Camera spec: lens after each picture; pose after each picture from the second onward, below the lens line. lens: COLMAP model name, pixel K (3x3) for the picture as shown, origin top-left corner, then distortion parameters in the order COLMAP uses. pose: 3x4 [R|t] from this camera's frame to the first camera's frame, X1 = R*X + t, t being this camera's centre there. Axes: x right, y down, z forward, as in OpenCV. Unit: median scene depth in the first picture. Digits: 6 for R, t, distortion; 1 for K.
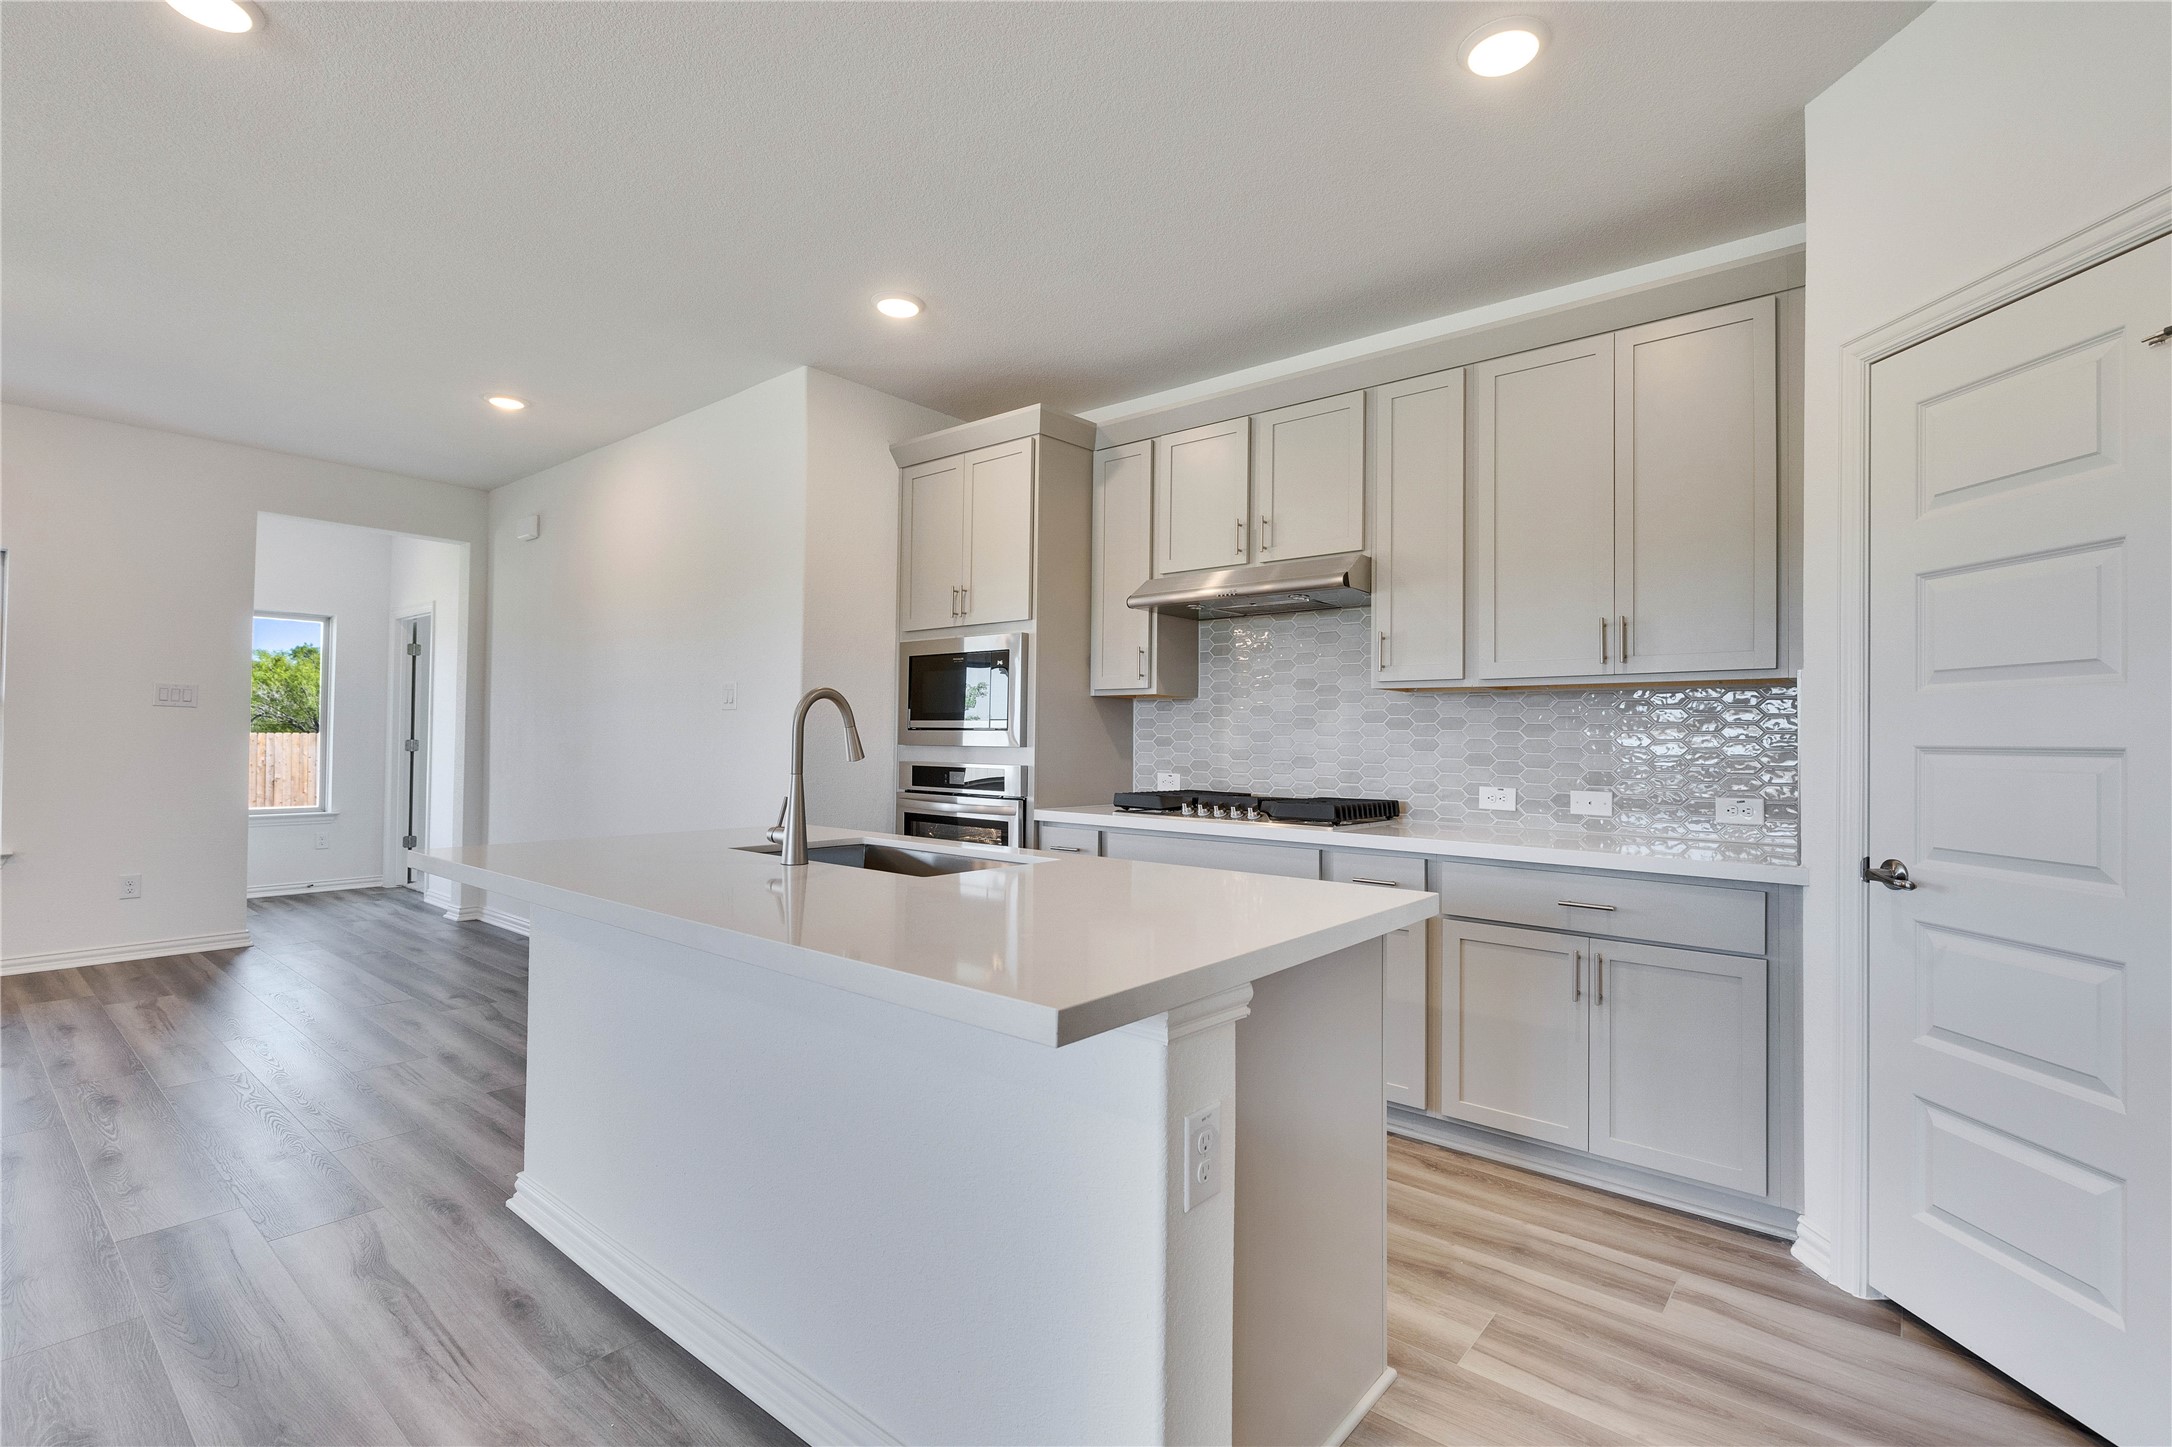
lens RADIAL K [[975.1, 0, 1094.7], [0, 975.1, 720.9], [0, 0, 1]] dist [0.002247, -0.000312]
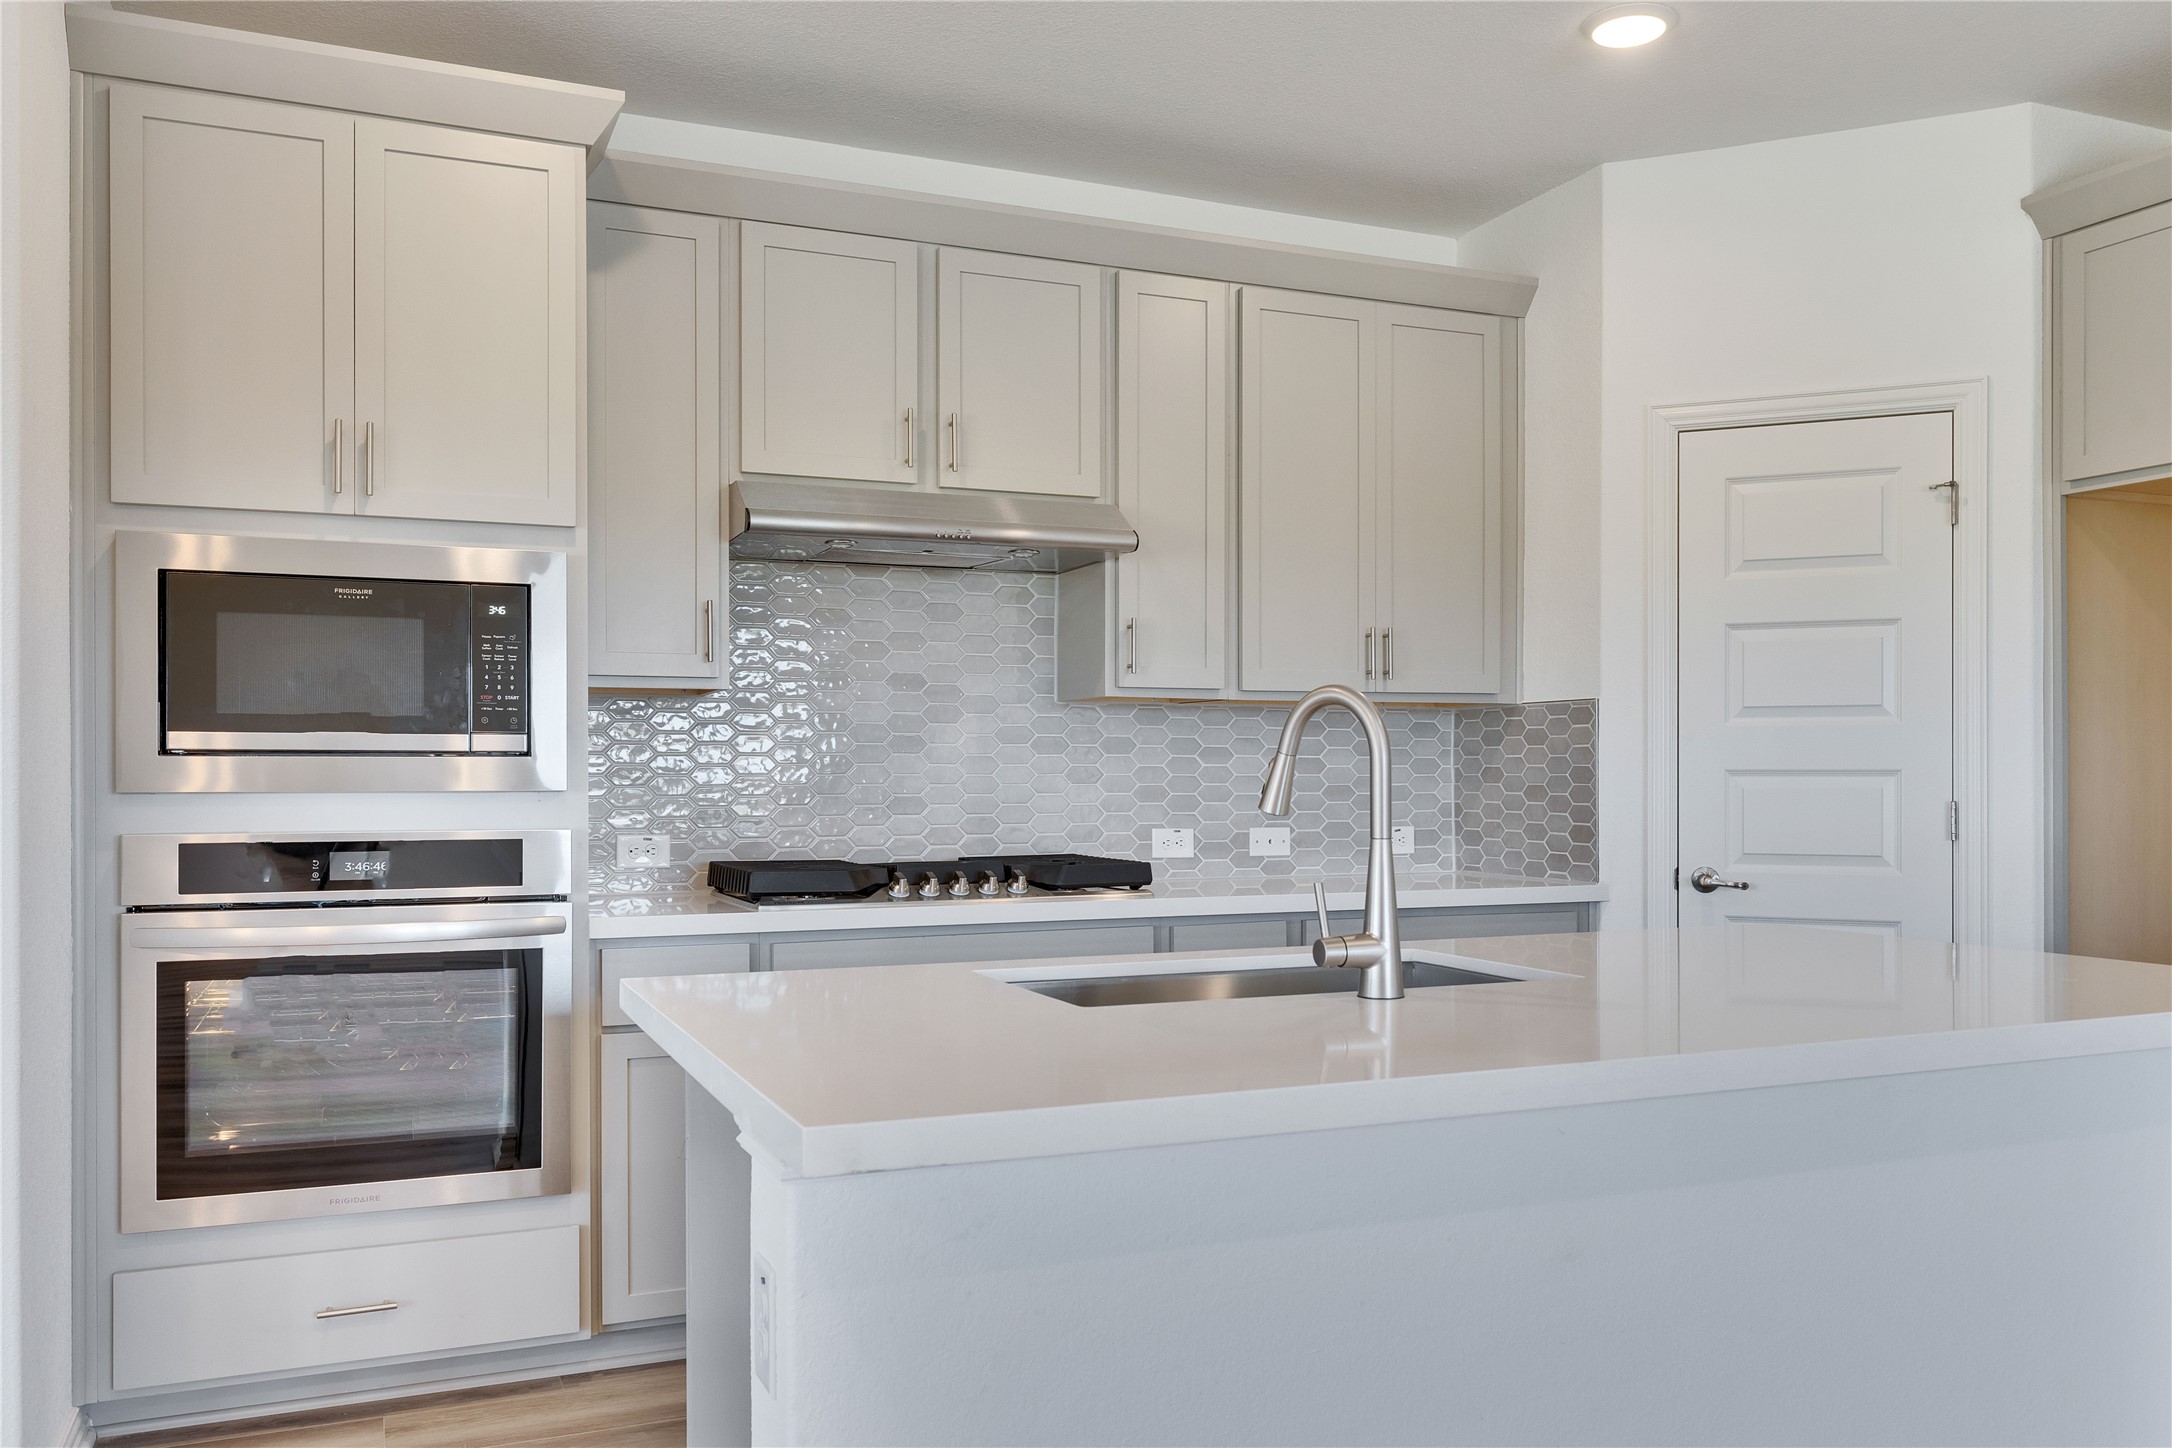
lens RADIAL K [[1665.9, 0, 1083.4], [0, 1665.9, 780.2], [0, 0, 1]] dist [-0.002236, 0.002436]
pose [[0.465665, -0.015381, 0.884827, -0.805383], [-0.010146, 0.999690, 0.022718, 0.000455], [-0.884903, -0.019557, 0.465365, 0.459547]]
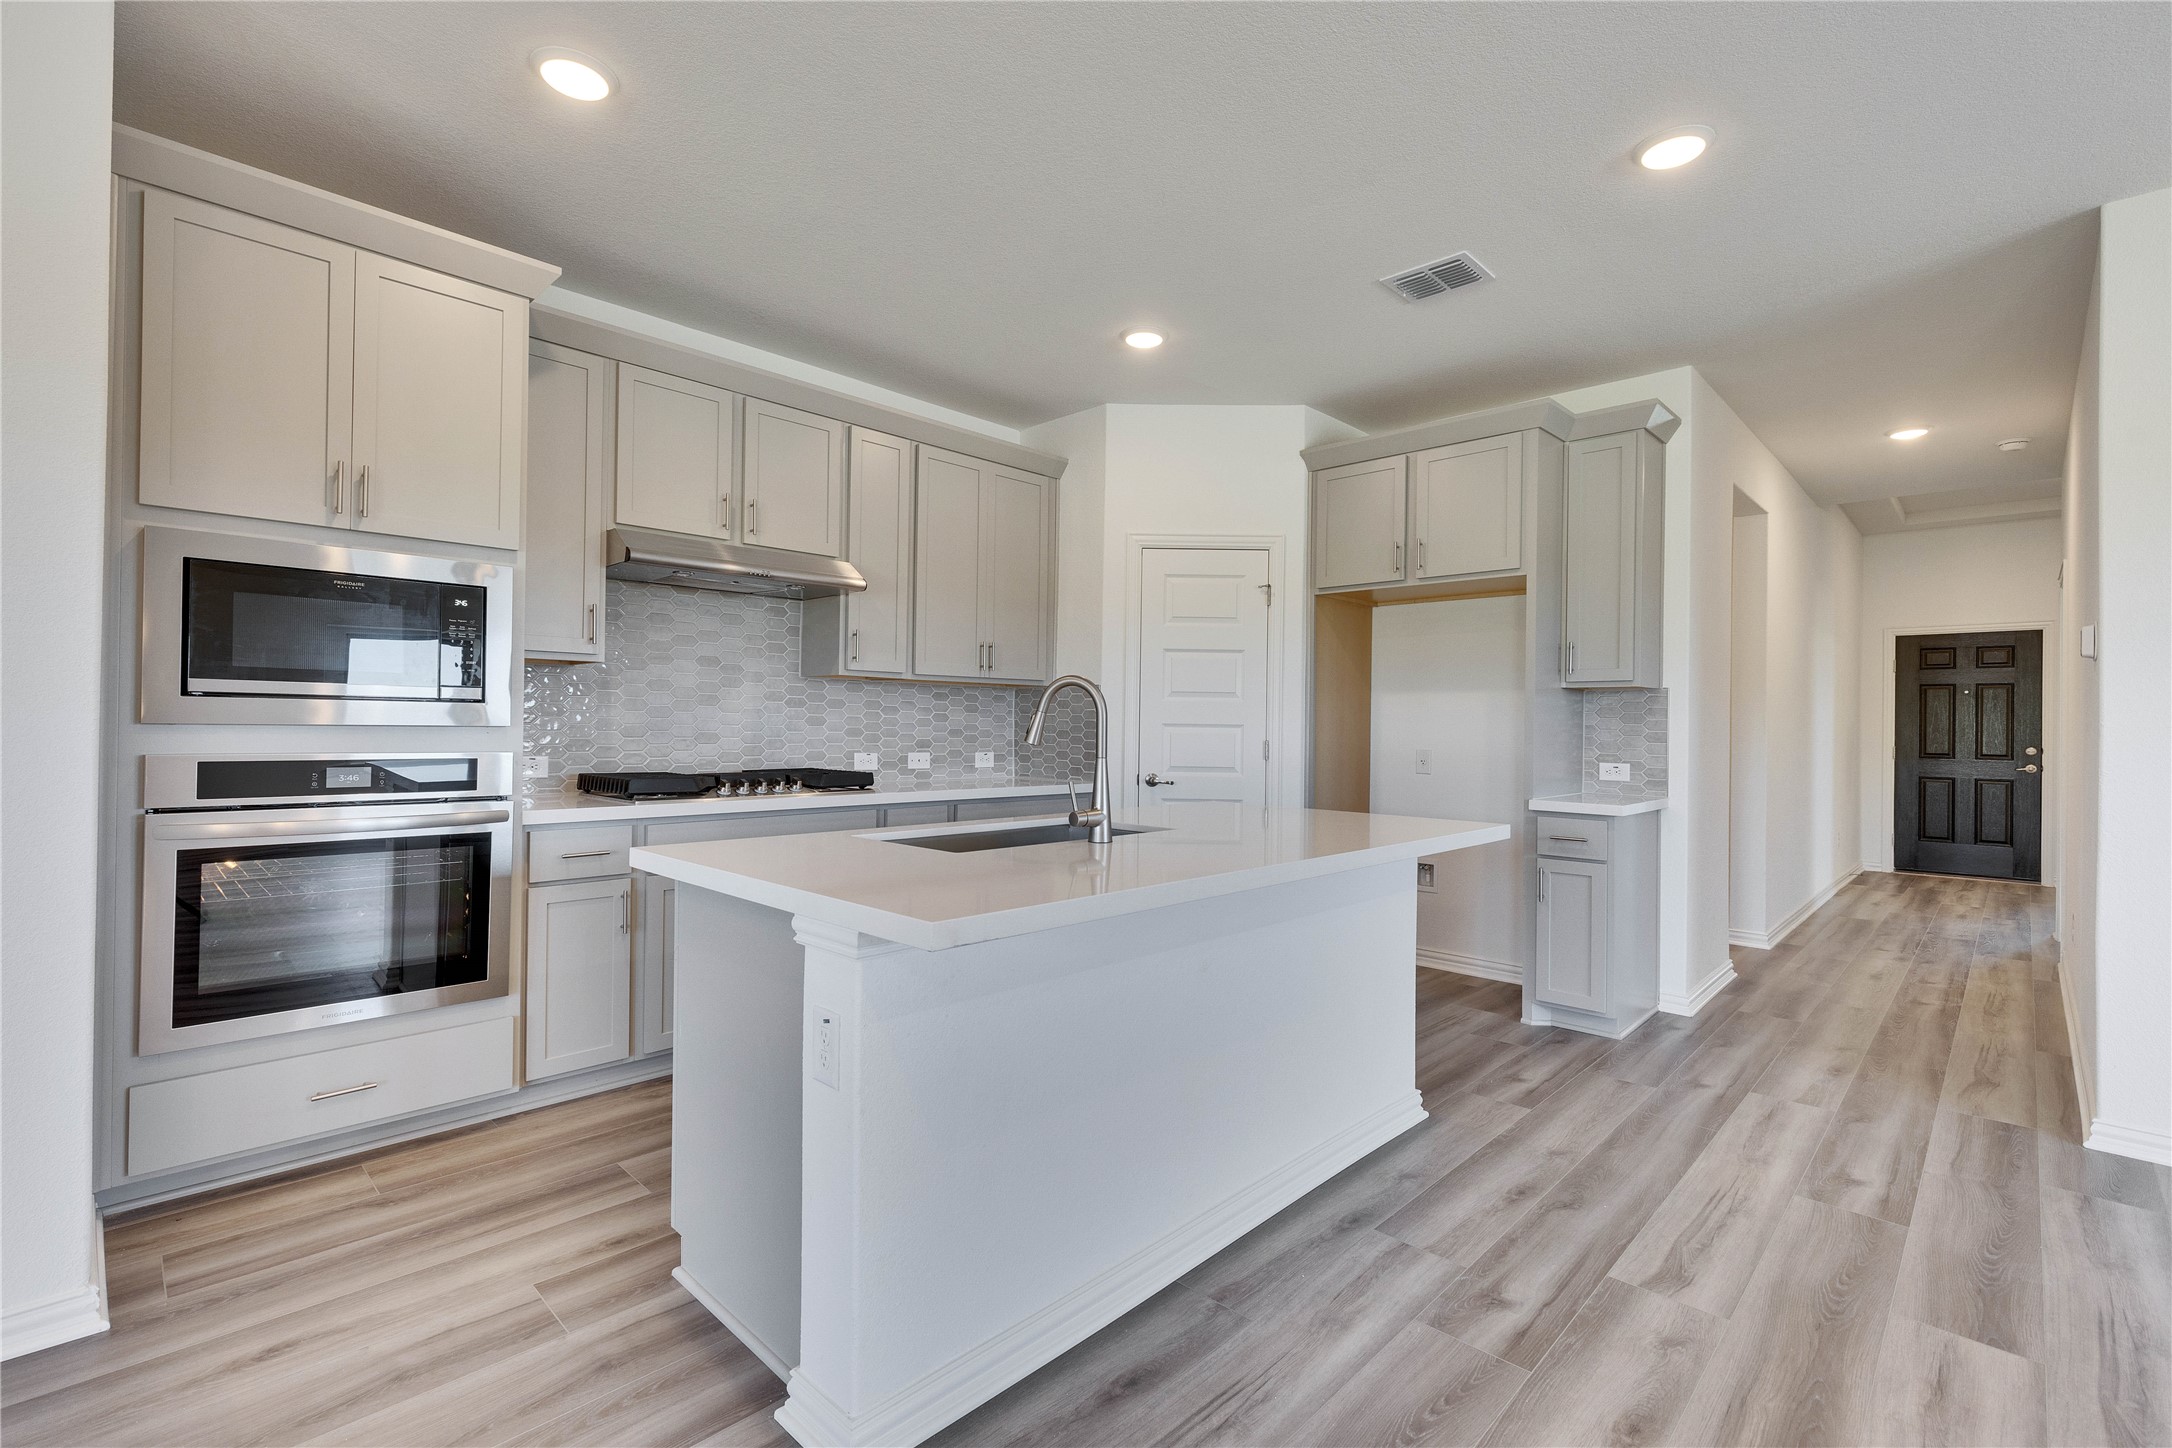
lens RADIAL K [[957.0, 0, 1092.4], [0, 957.0, 722.3], [0, 0, 1]] dist [-0.001613, -0.001356]
pose [[0.080708, -0.007380, 0.996710, -0.876853], [-0.031728, 0.999447, 0.009970, 0.003801], [-0.996233, -0.032428, 0.080429, 0.603875]]
